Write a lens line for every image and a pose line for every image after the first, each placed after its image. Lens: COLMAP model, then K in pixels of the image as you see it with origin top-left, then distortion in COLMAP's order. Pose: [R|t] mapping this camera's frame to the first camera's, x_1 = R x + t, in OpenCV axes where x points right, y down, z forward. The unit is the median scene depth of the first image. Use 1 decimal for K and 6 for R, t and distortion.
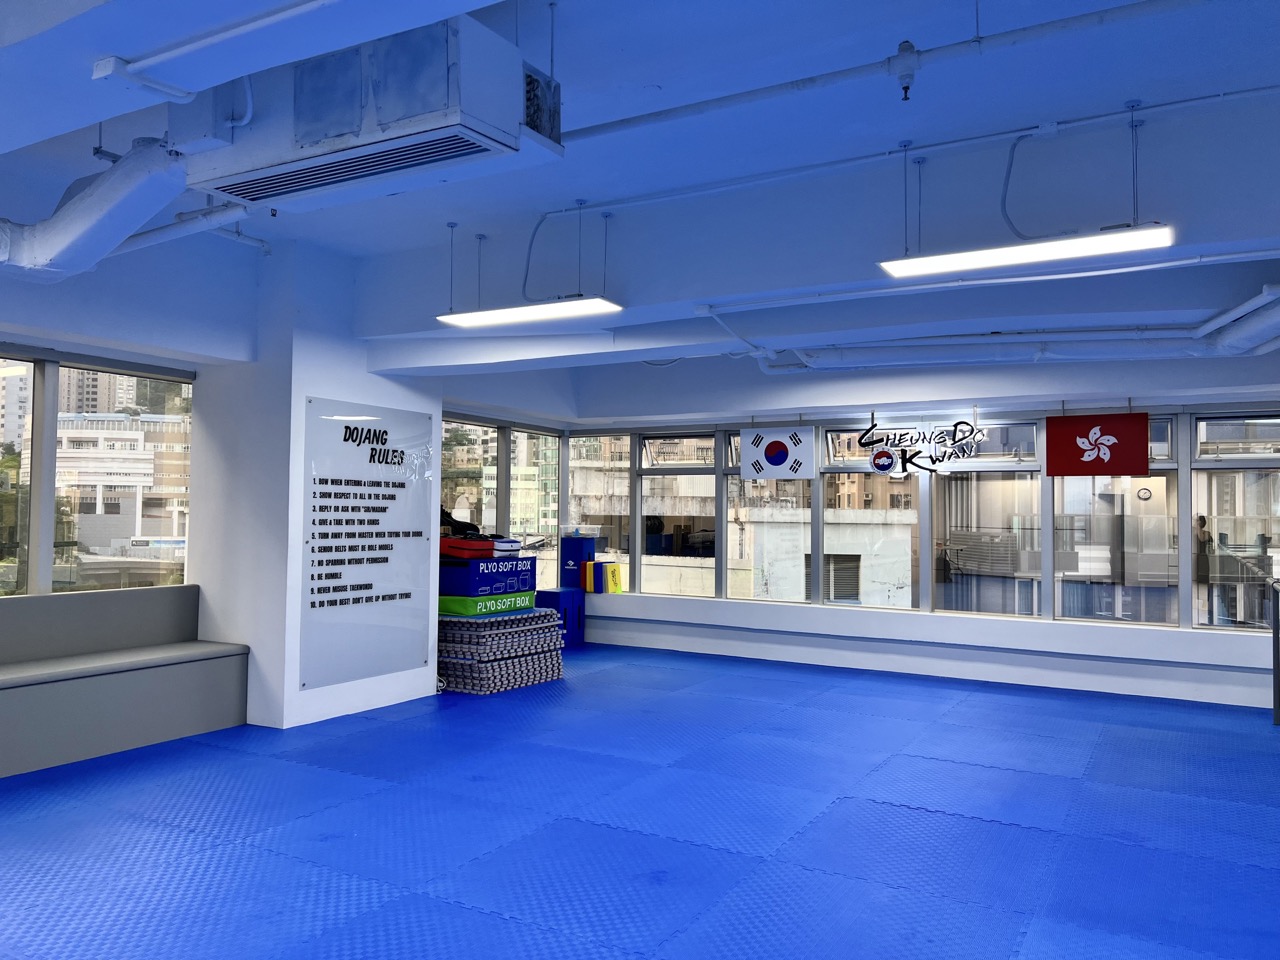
lens RADIAL K [[948.5, 0, 640.0], [0, 948.5, 480.0], [0, 0, 1]] dist [0.097999, -0.136846]
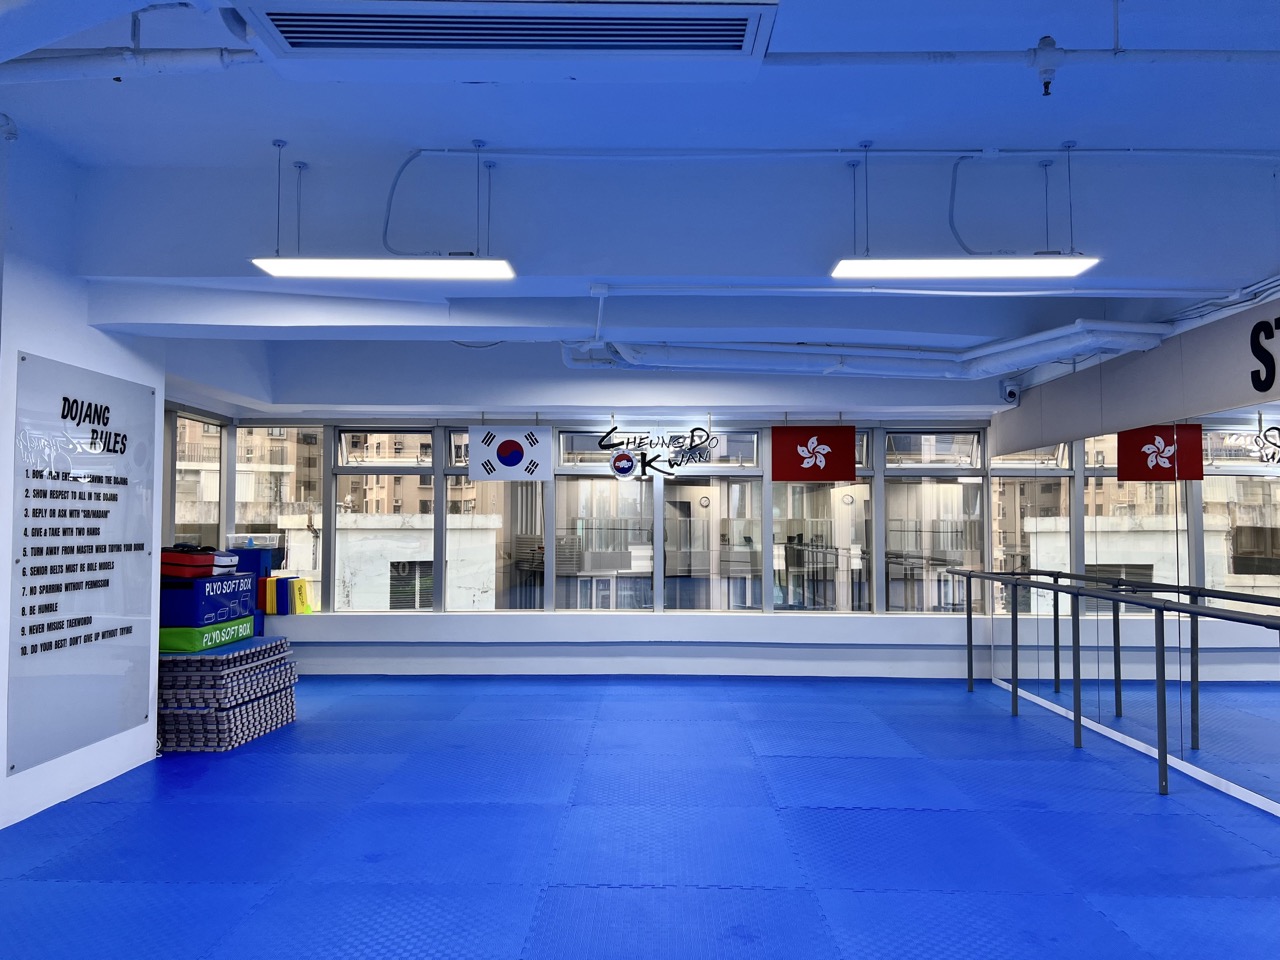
lens RADIAL K [[948.5, 0, 640.0], [0, 948.5, 480.0], [0, 0, 1]] dist [0.097999, -0.136846]
pose [[0.876037, 0.013014, 0.482068, -0.231956], [-0.010037, 0.999911, -0.008755, 0.006169], [-0.482139, 0.002831, 0.876090, 0.135779]]
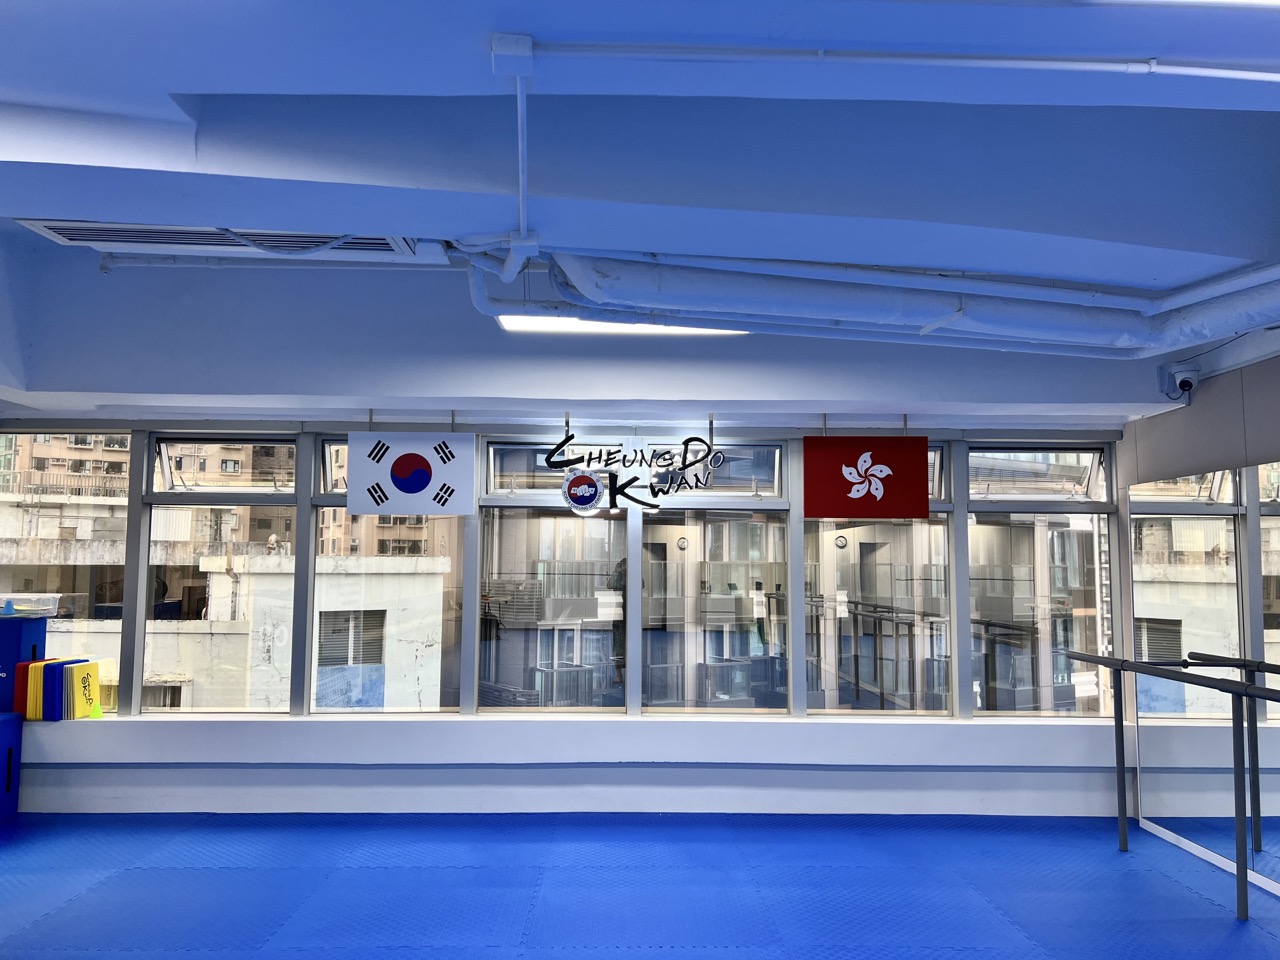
lens RADIAL K [[948.5, 0, 640.0], [0, 948.5, 480.0], [0, 0, 1]] dist [0.097999, -0.136846]
pose [[0.859439, 0.039651, 0.509699, -0.053899], [-0.015769, 0.998569, -0.051093, 0.006653], [-0.510995, 0.035874, 0.858835, 0.457683]]
